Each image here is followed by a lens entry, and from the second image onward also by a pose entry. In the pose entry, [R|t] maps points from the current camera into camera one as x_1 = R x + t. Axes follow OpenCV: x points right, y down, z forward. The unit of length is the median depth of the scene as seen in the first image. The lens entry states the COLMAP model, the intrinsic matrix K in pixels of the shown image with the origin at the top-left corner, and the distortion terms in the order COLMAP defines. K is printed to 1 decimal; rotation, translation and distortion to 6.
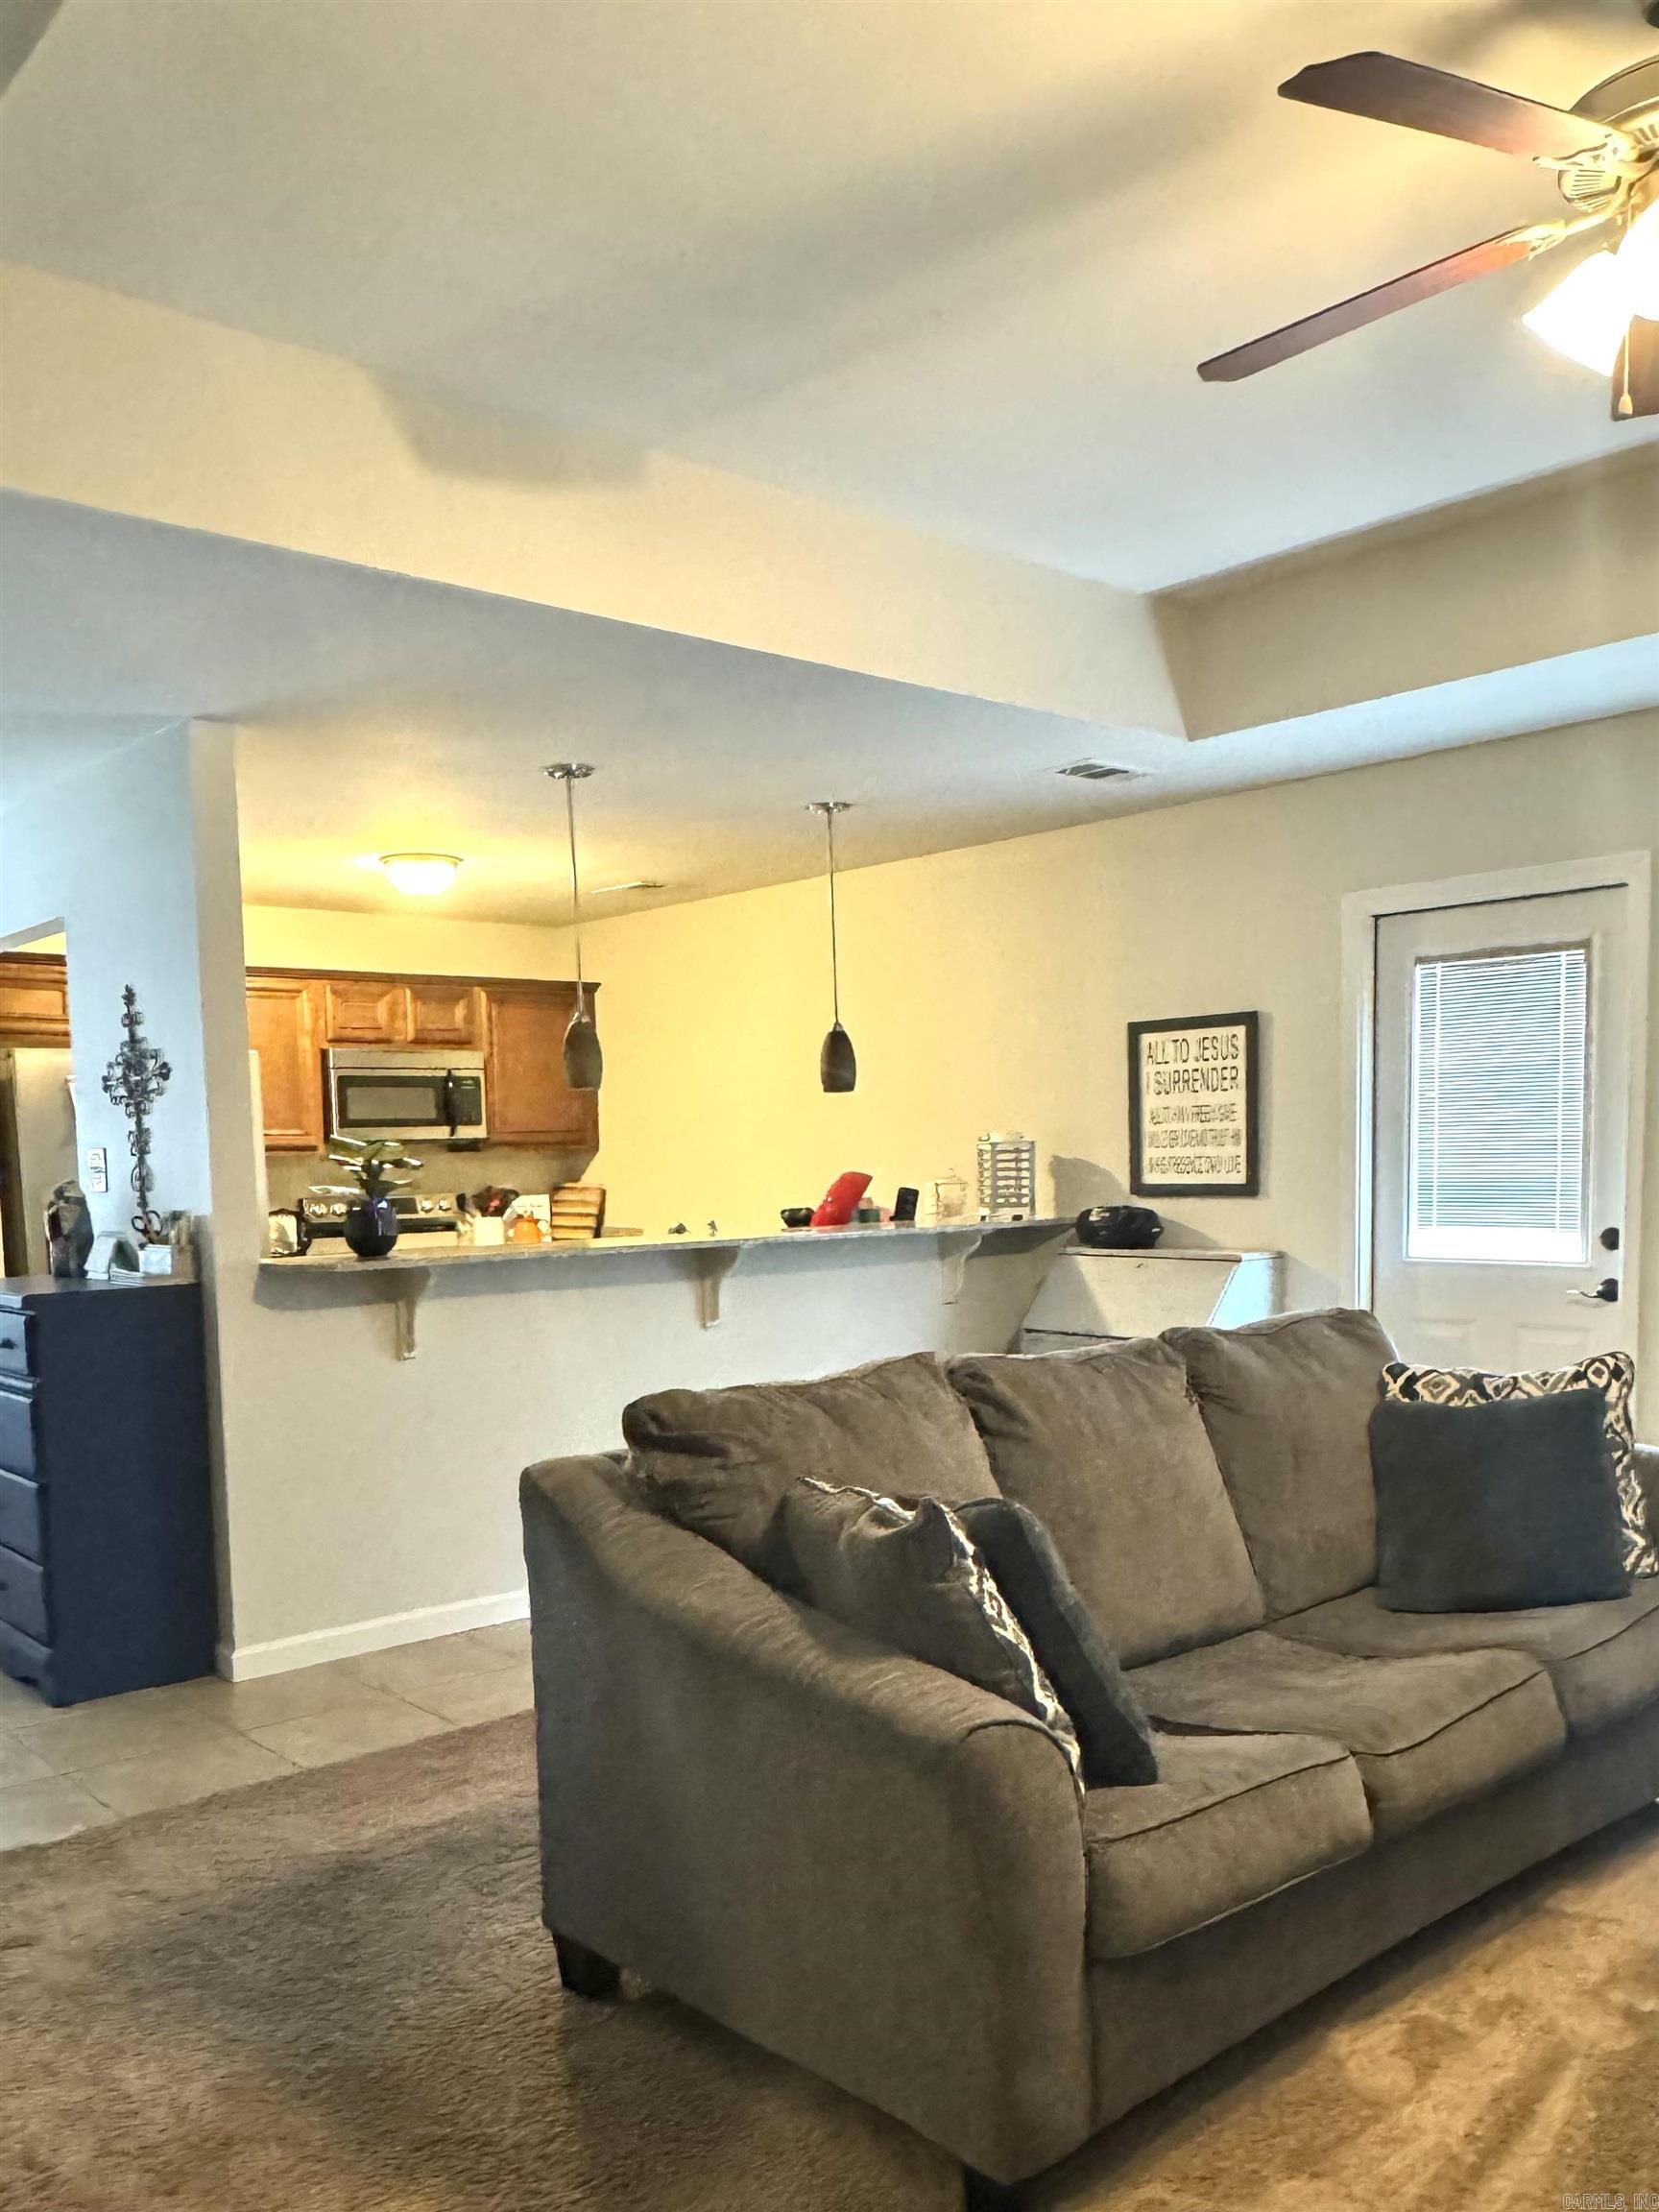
lens RADIAL K [[1790.8, 0, 807.3], [0, 1790.8, 1336.1], [0, 0, 1]] dist [-0.002249, 0.003149]
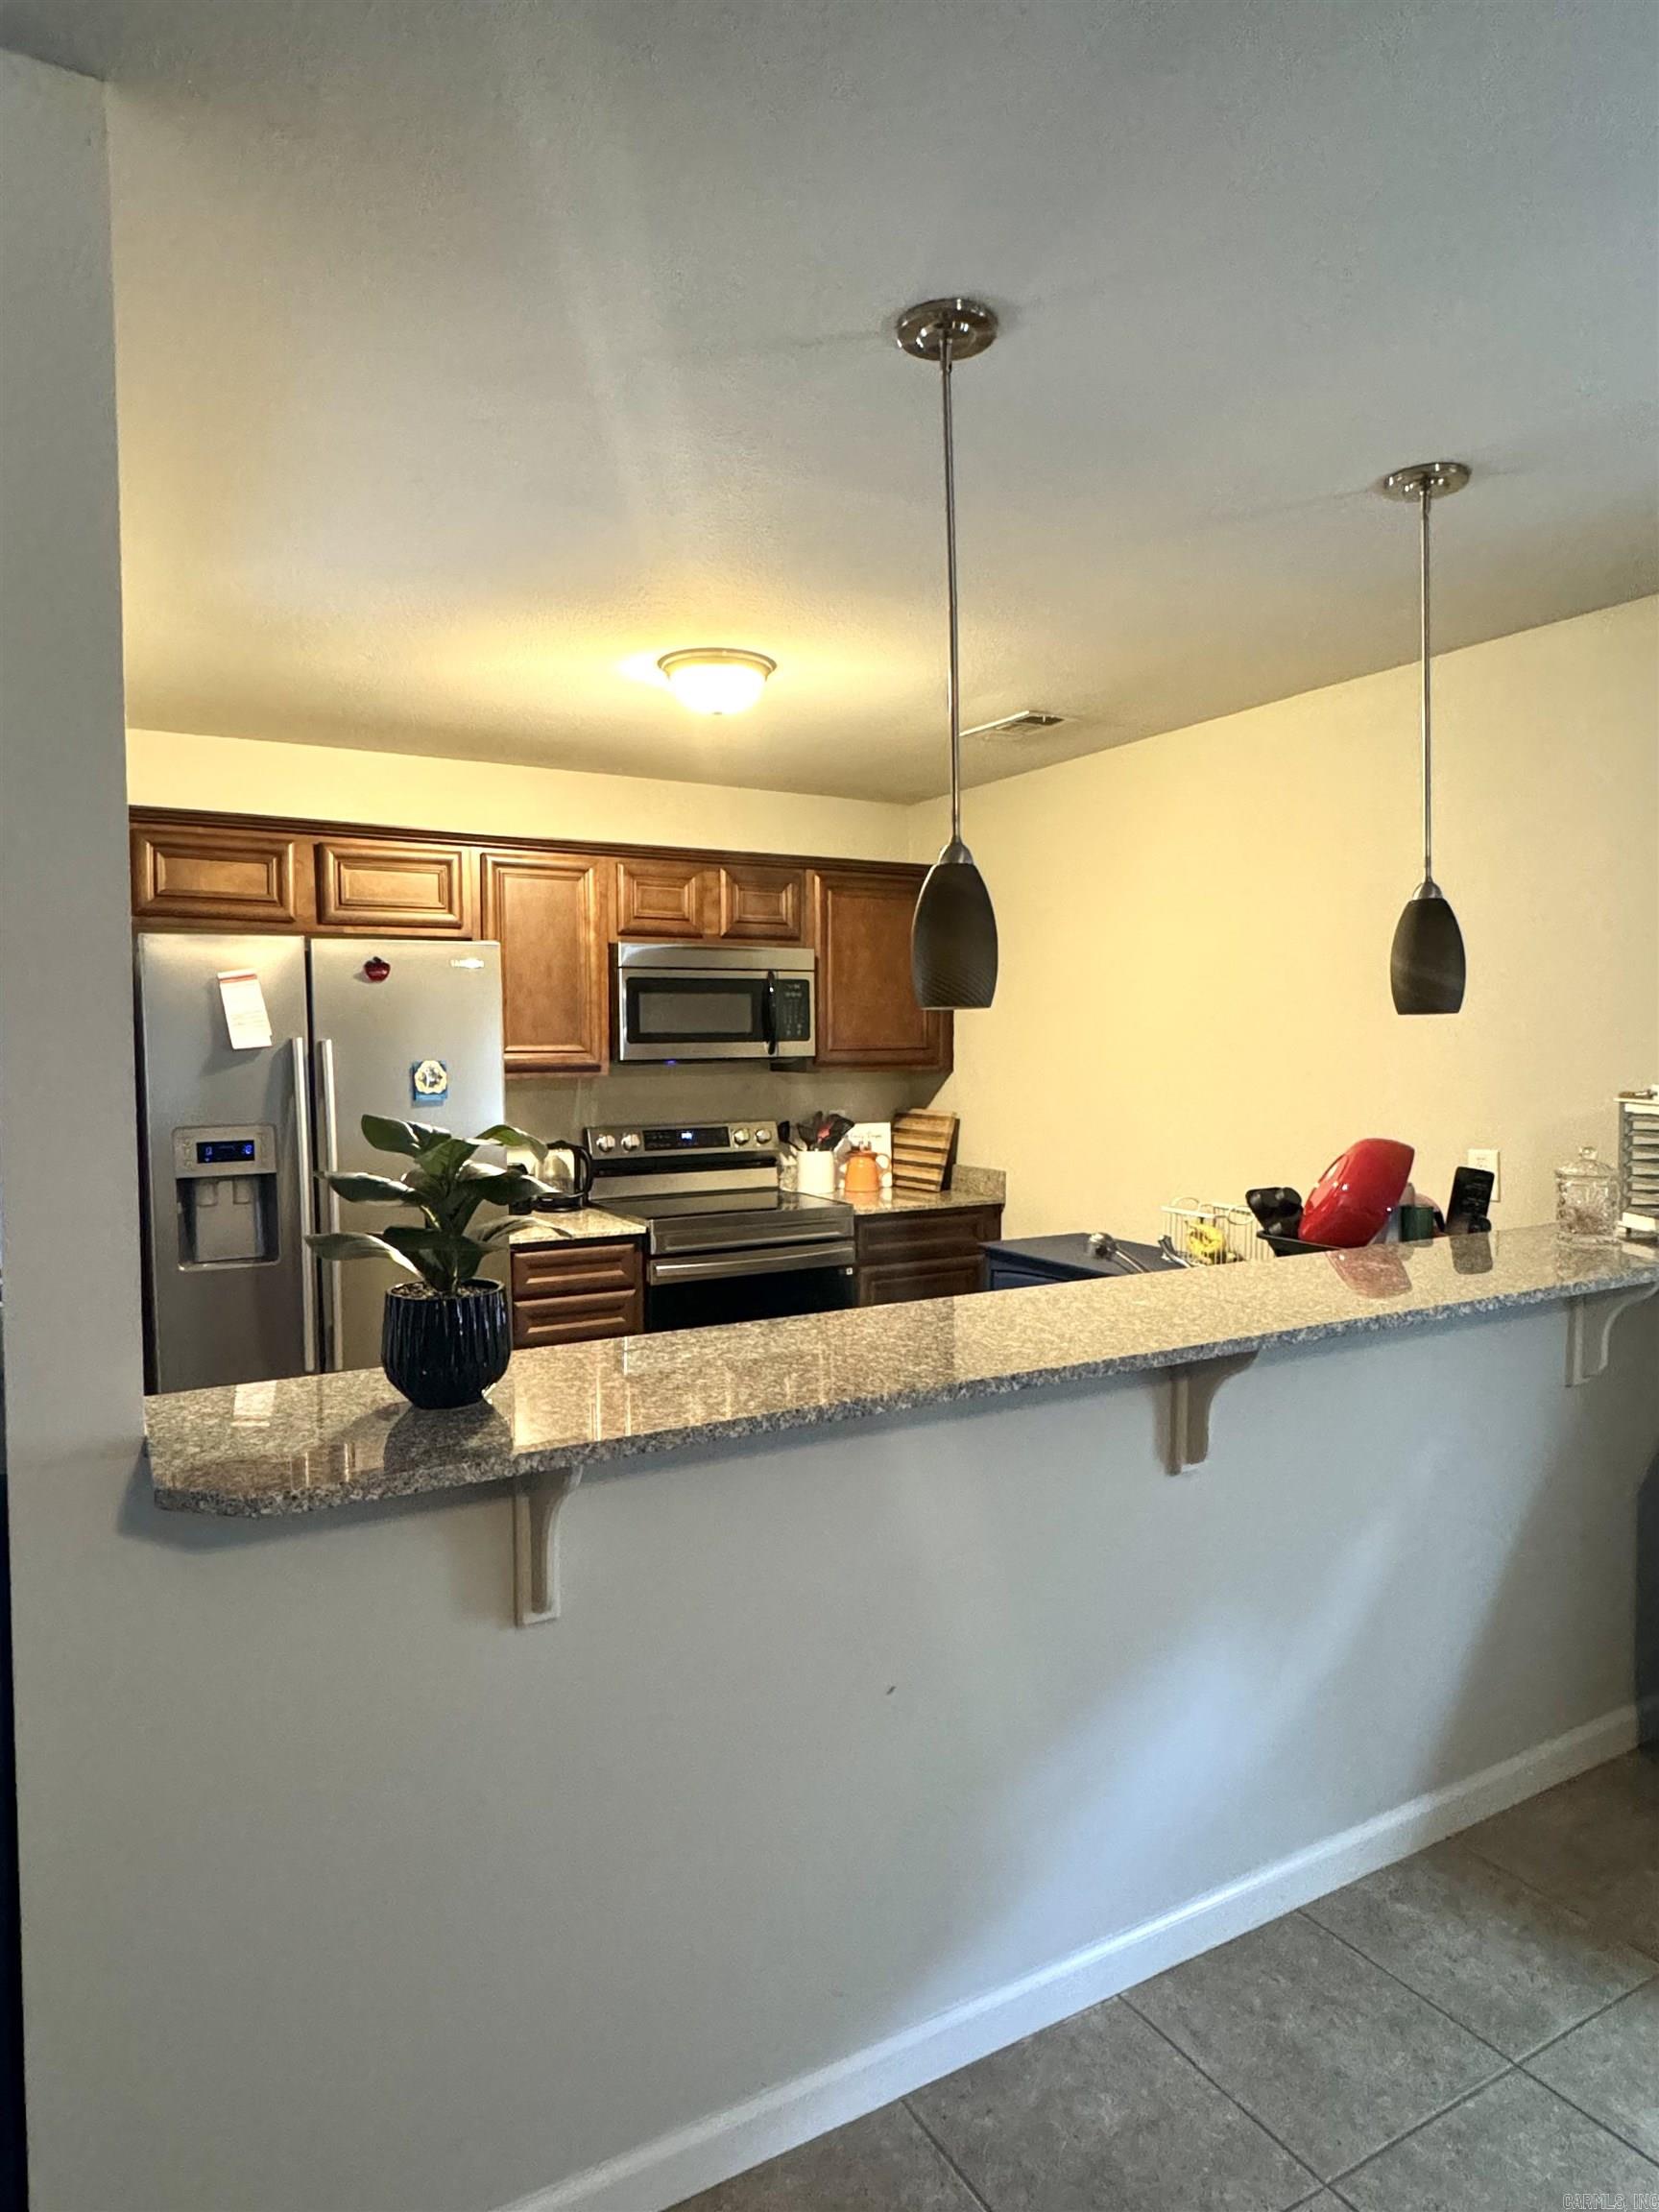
lens RADIAL K [[1311.4, 0, 841.9], [0, 1311.4, 1117.0], [0, 0, 1]] dist [0.001138, -0.000142]
pose [[0.982589, 0.027135, -0.183803, -0.062577], [-0.034789, 0.998651, -0.038549, -0.065358], [0.182509, 0.044272, 0.982207, 0.455347]]
